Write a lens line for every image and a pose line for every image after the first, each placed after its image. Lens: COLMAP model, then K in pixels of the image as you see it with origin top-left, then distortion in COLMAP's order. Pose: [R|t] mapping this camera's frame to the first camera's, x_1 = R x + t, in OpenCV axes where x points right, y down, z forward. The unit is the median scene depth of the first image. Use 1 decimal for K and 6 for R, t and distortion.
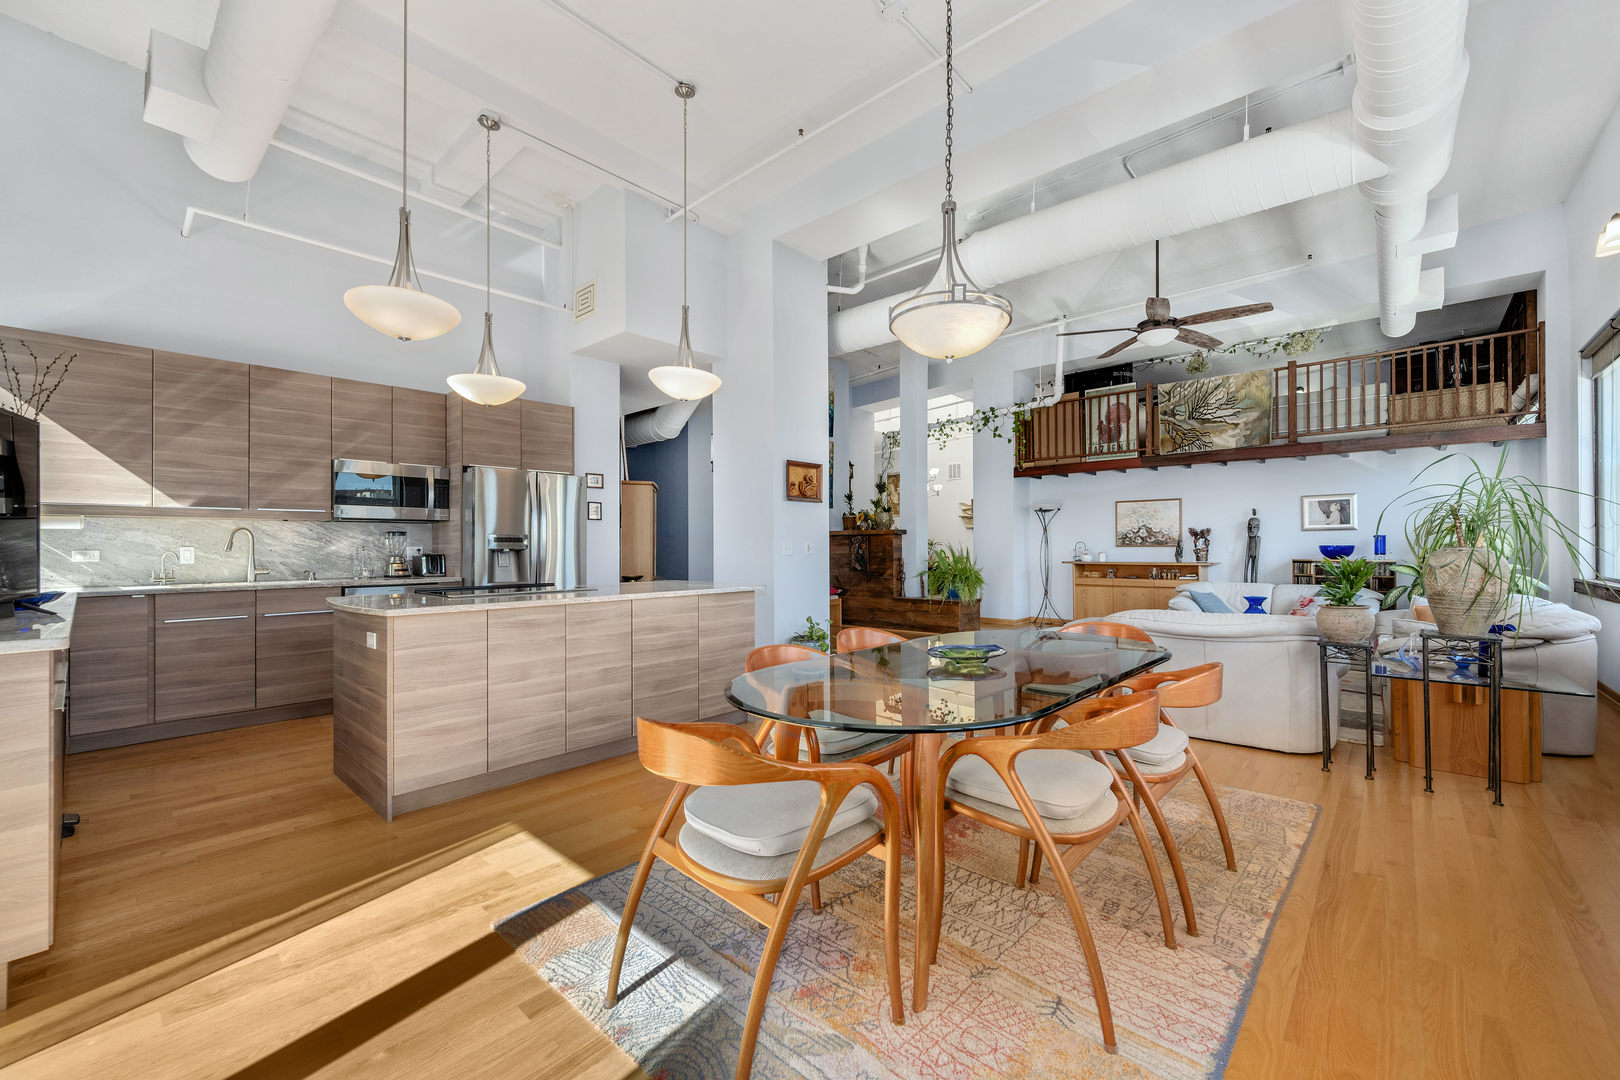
lens RADIAL K [[654.6, 0, 831.4], [0, 654.6, 541.3], [0, 0, 1]] dist [-0.002460, 0.000216]
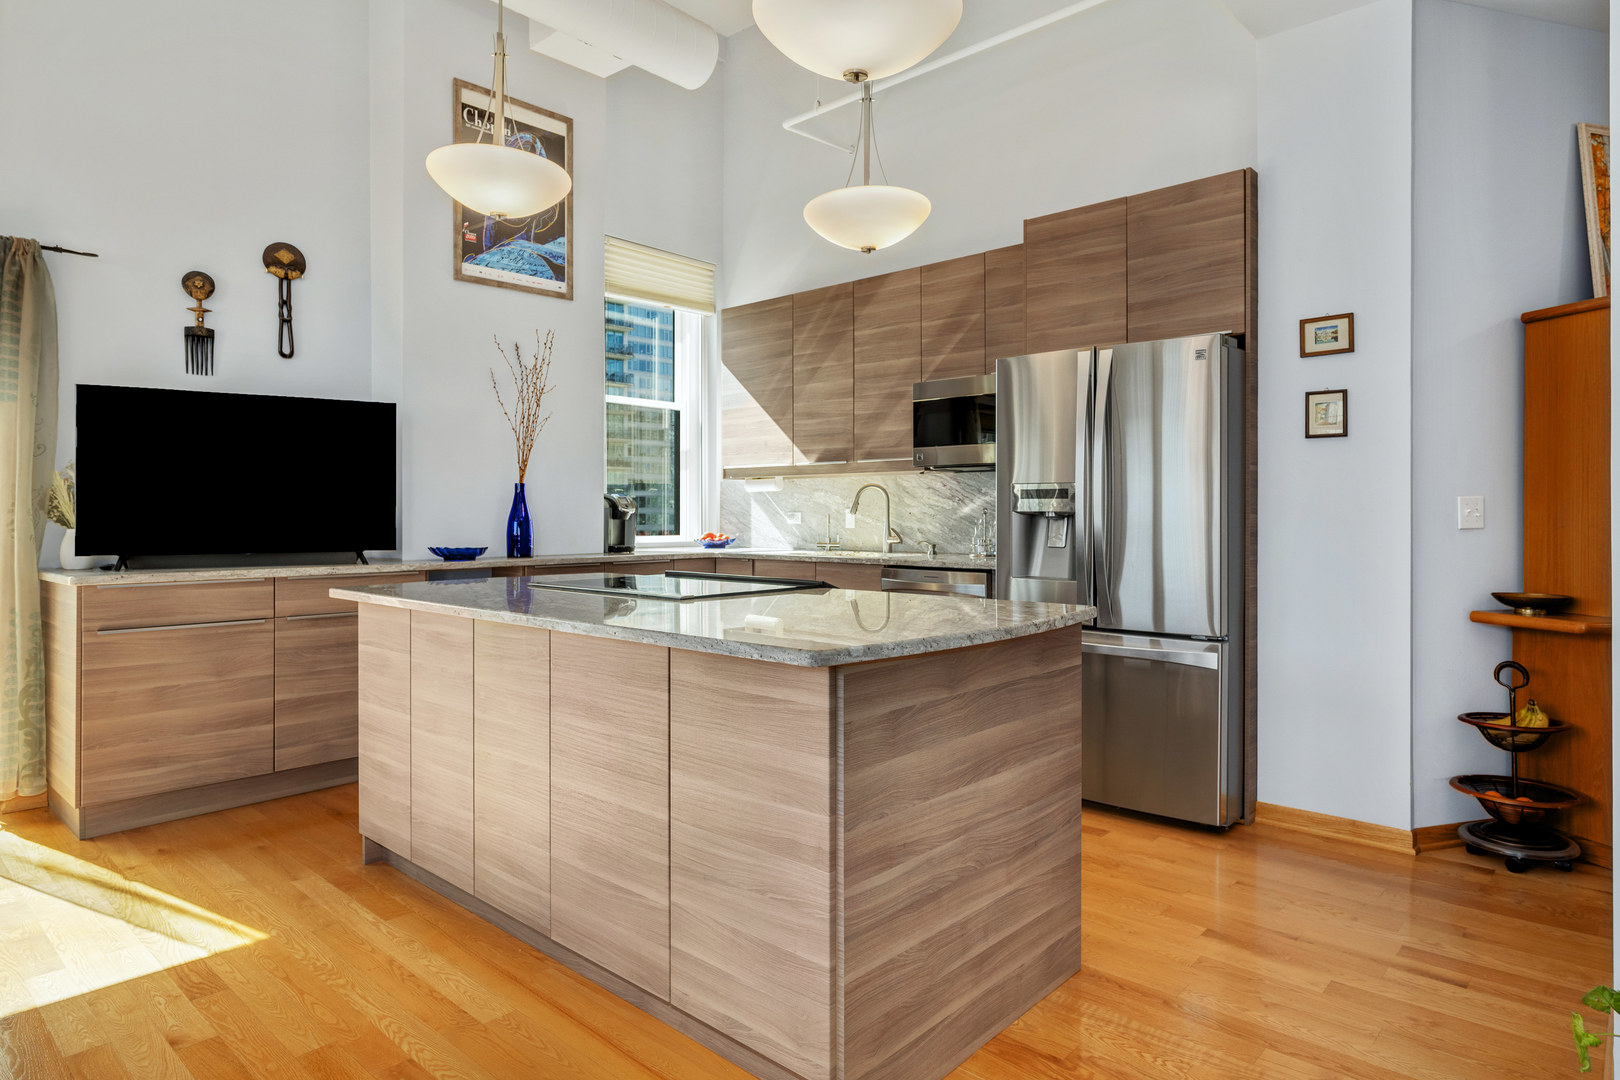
lens RADIAL K [[940.3, 0, 825.9], [0, 940.3, 508.3], [0, 0, 1]] dist [-0.003859, 0.003471]
pose [[-0.013890, -0.002695, -0.999900, 0.282458], [0.007997, 0.999964, -0.002807, 0.012048], [0.999872, -0.008035, -0.013868, 1.045176]]
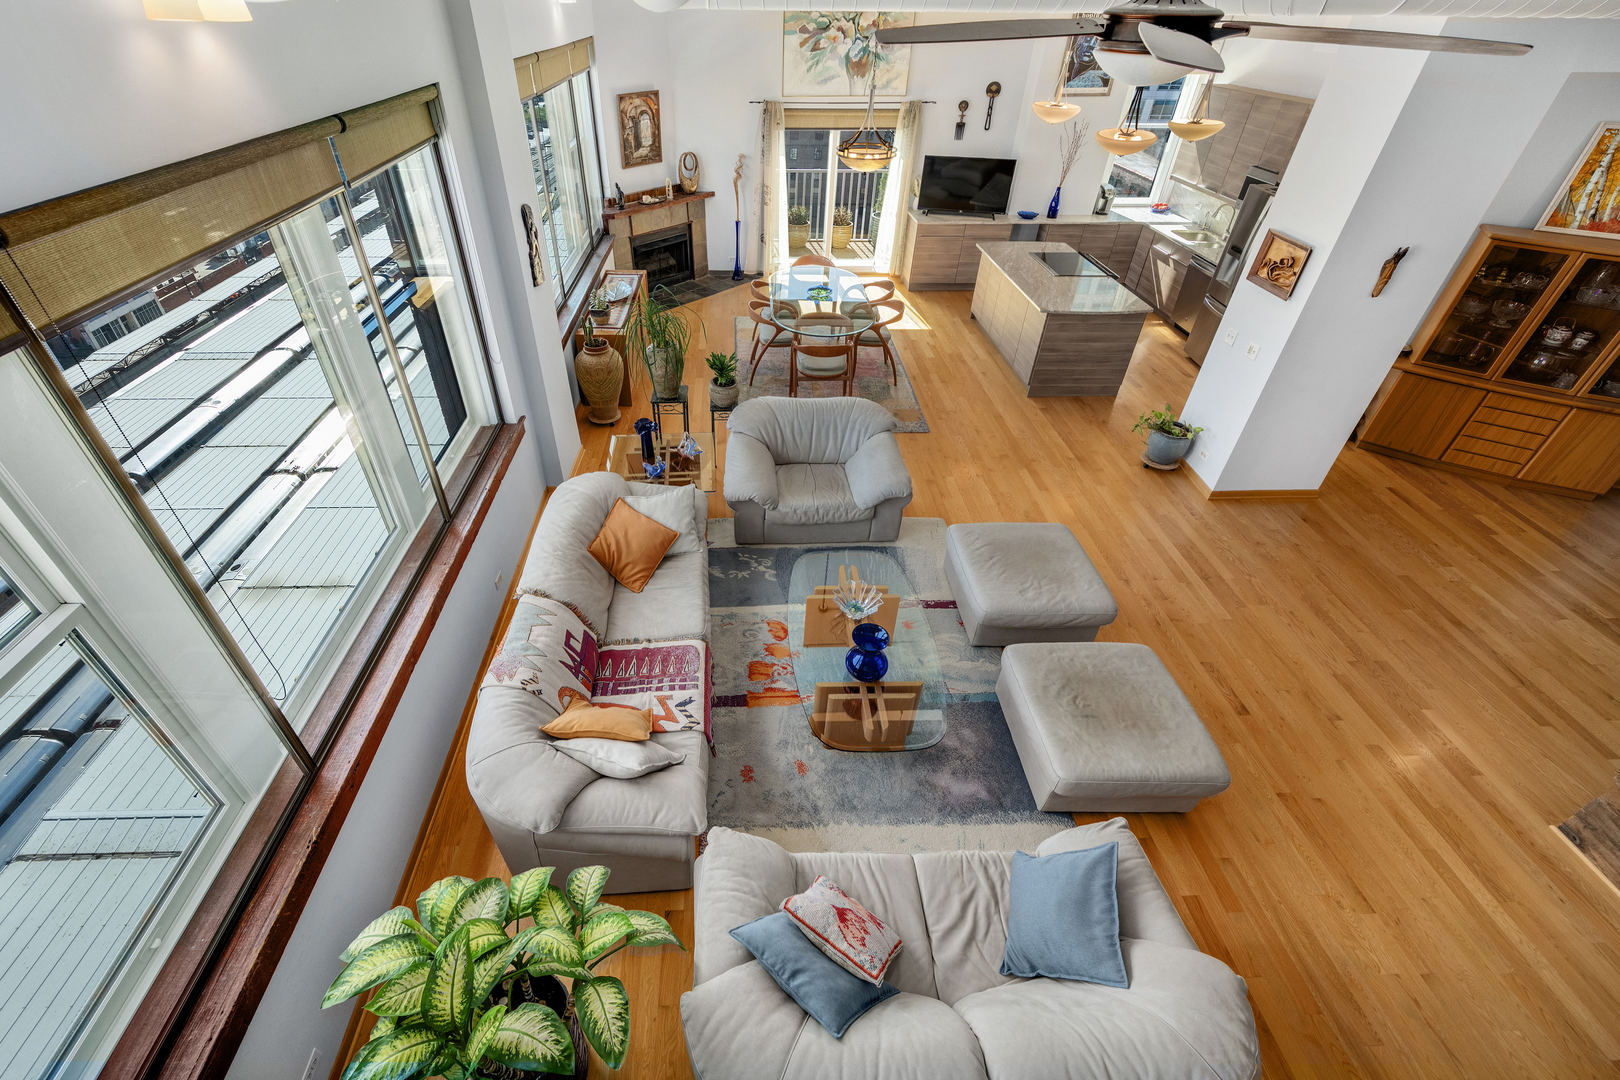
lens RADIAL K [[681.7, 0, 747.3], [0, 681.7, 503.5], [0, 0, 1]] dist [-0.001513, -0.000517]
pose [[-0.742180, 0.401737, -0.536447, 1.376299], [0.003885, 0.802994, 0.595975, -0.492604], [0.670189, 0.440237, -0.597527, 1.694713]]
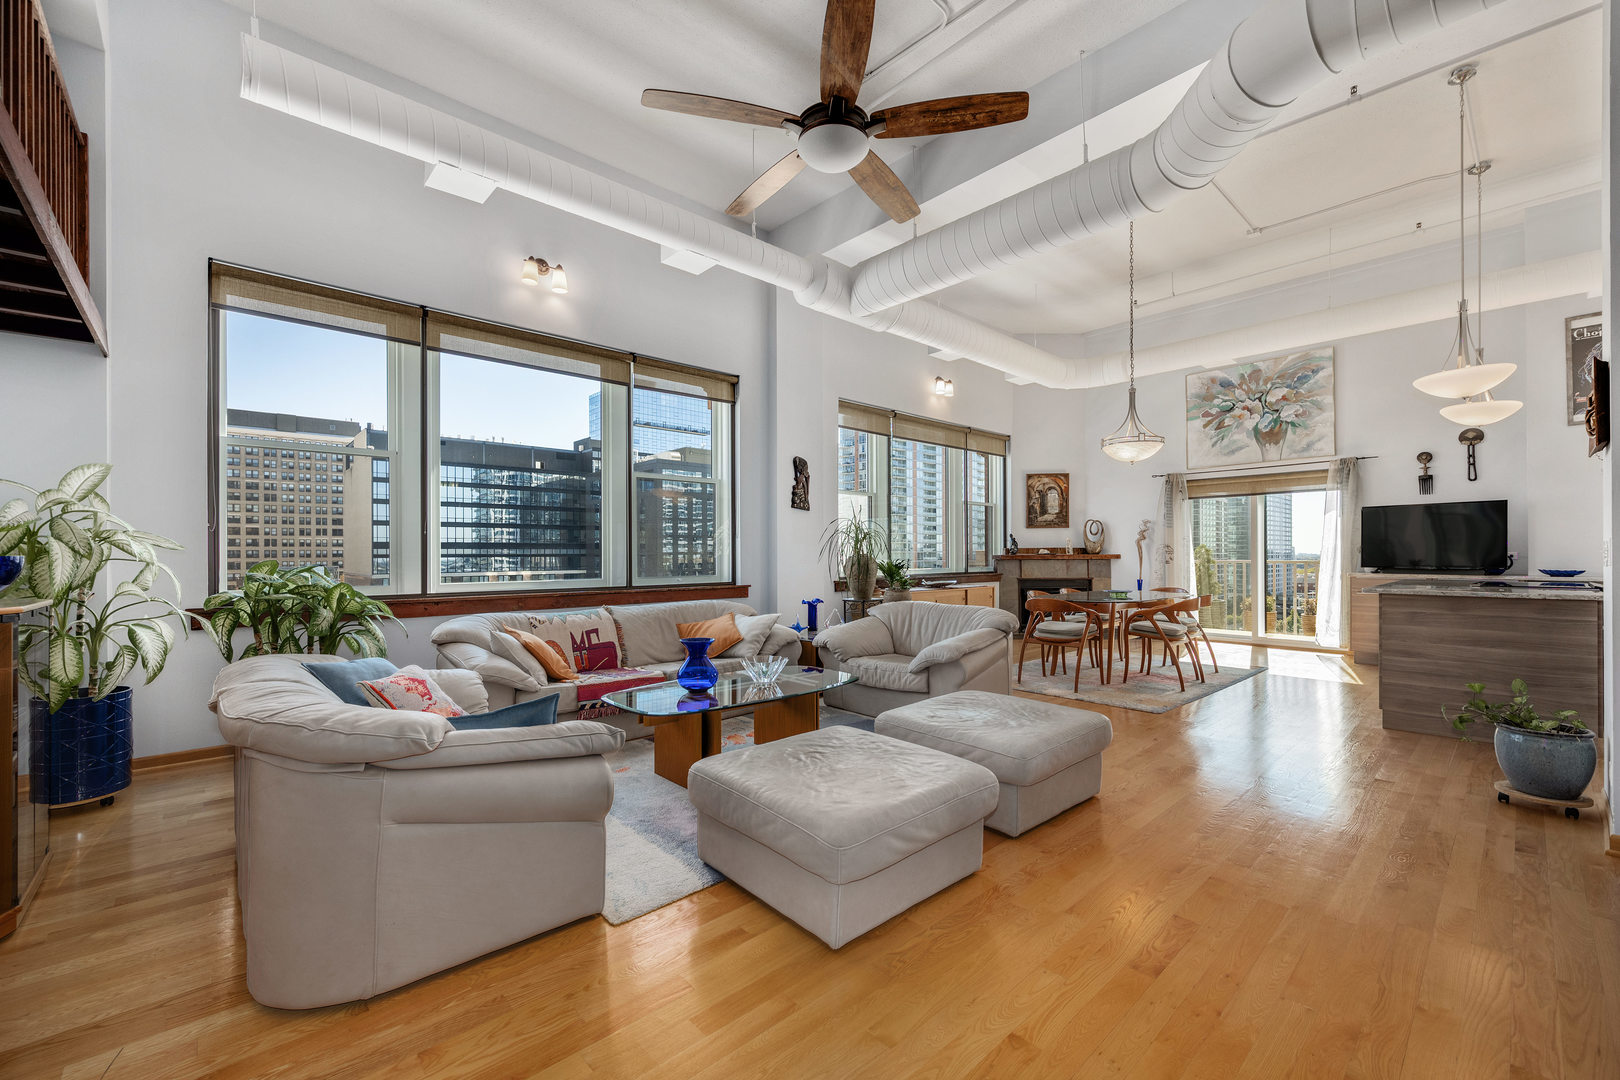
lens RADIAL K [[654.6, 0, 812.8], [0, 654.6, 553.3], [0, 0, 1]] dist [-0.002460, 0.000216]
pose [[-0.993883, 0.006929, 0.110223, 0.661926], [0.006066, 0.999948, -0.008161, 0.015541], [-0.110274, -0.007442, -0.993873, 2.178397]]
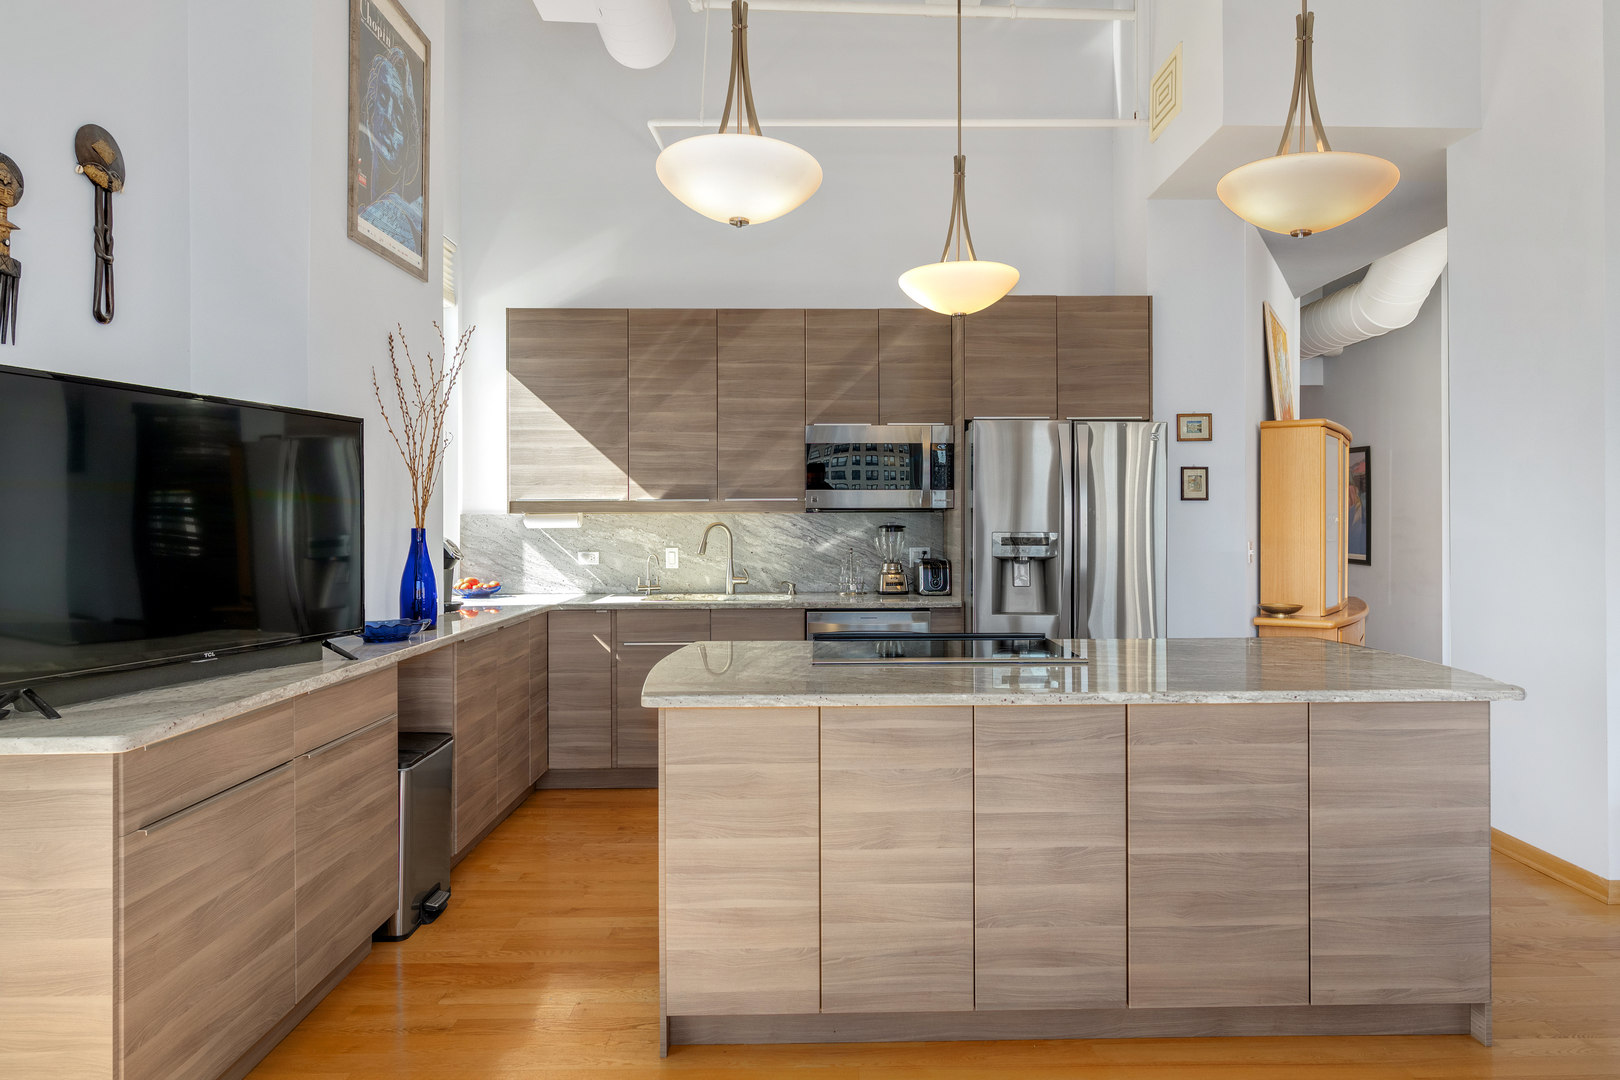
lens RADIAL K [[981.6, 0, 836.9], [0, 981.6, 515.6], [0, 0, 1]] dist [-0.000581, 0.001685]
pose [[0.675870, -0.002047, -0.737018, 0.047378], [0.006006, 0.999978, 0.002731, -0.035242], [0.736996, -0.006272, 0.675868, 0.351672]]
